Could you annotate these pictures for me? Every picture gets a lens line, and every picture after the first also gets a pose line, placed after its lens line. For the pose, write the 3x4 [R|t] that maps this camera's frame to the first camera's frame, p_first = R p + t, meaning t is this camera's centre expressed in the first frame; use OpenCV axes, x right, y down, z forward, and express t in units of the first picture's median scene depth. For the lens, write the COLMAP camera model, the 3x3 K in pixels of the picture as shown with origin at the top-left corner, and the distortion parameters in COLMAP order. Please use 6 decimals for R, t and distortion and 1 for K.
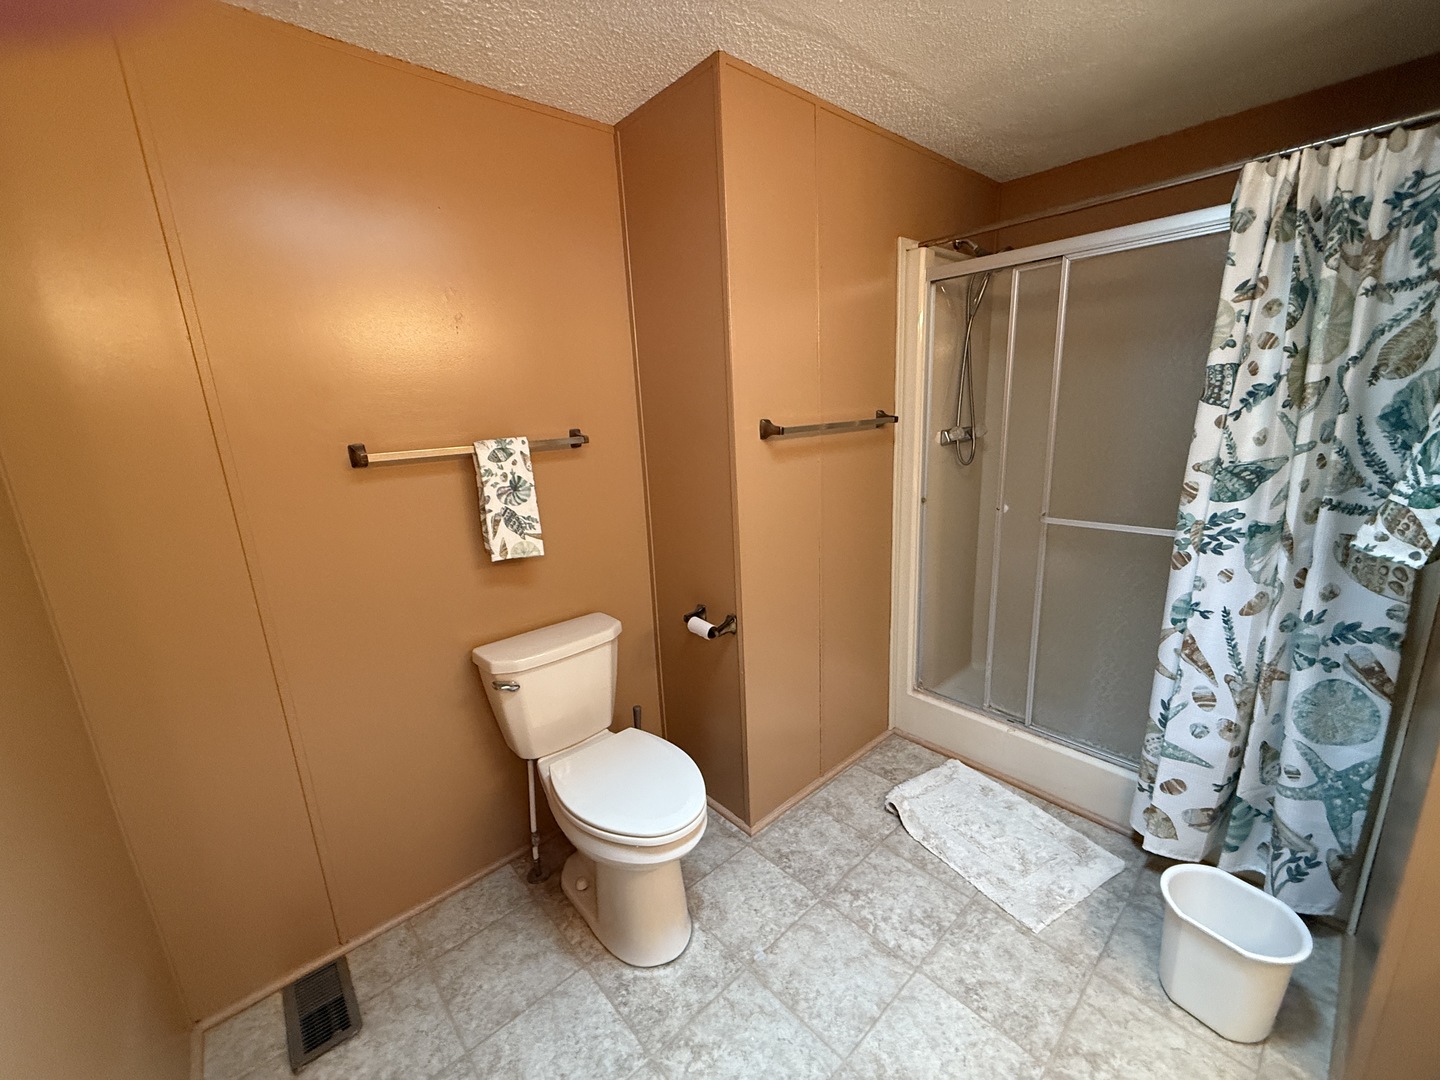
lens RADIAL K [[573.1, 0, 715.5], [0, 573.1, 540.3], [0, 0, 1]] dist [-0.002139, 0.000254]
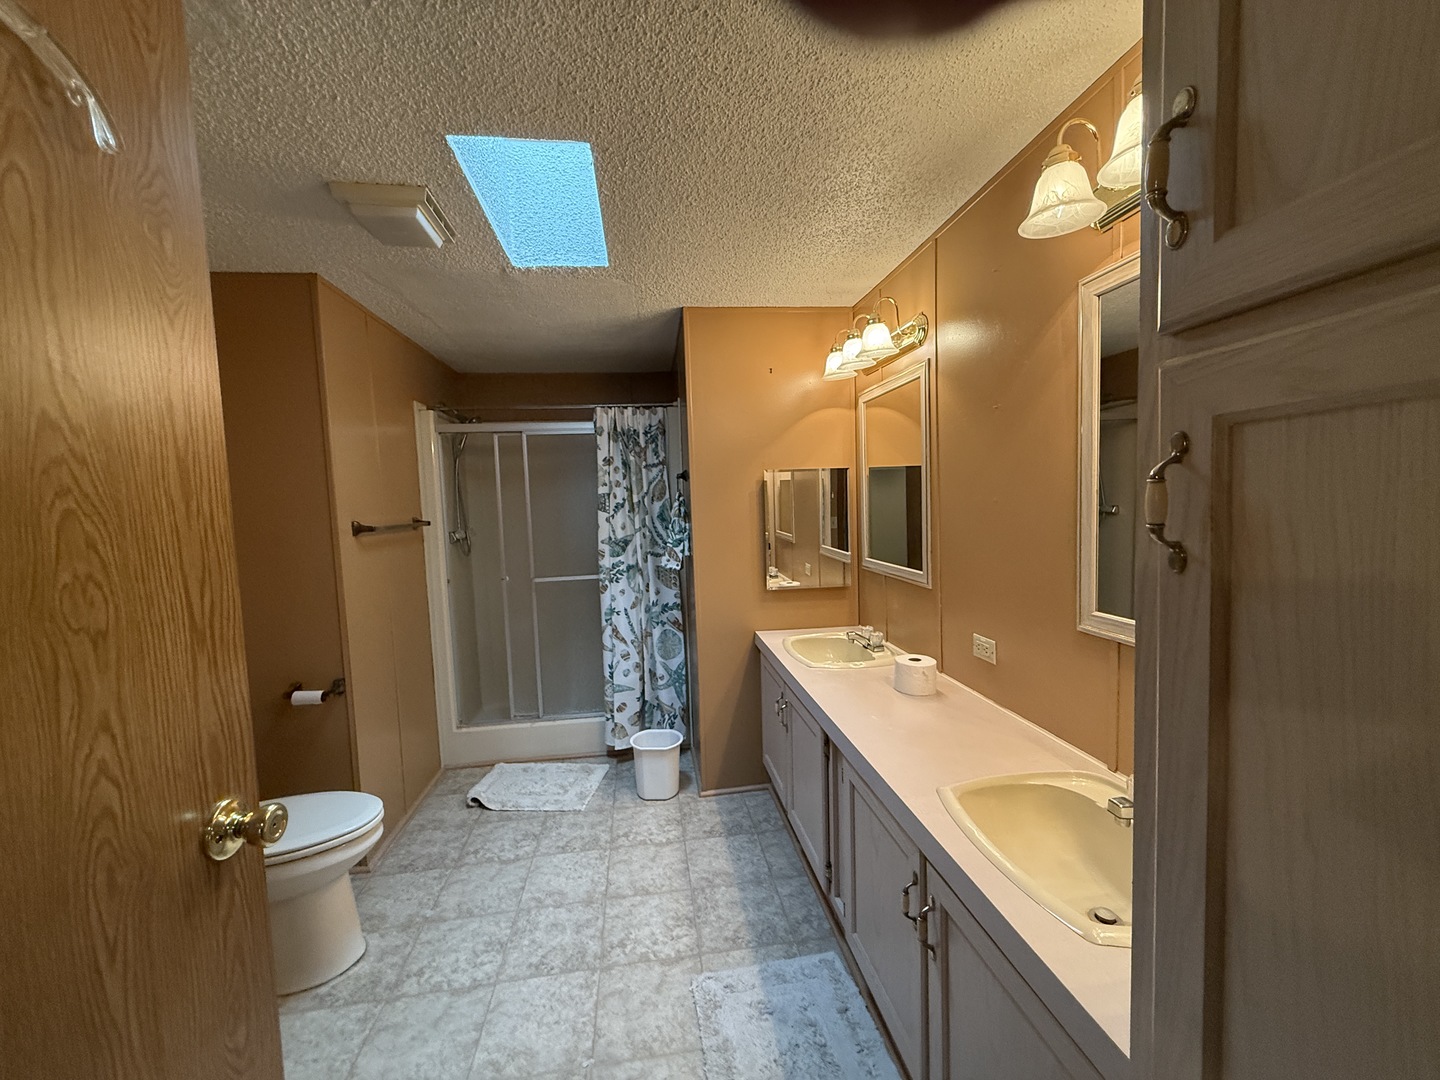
lens RADIAL K [[573.1, 0, 715.5], [0, 573.1, 540.3], [0, 0, 1]] dist [-0.002139, 0.000254]
pose [[0.560130, -0.030865, 0.827830, -0.626914], [0.200610, 0.974615, -0.099400, 0.151862], [-0.803748, 0.221748, 0.552103, -0.455150]]
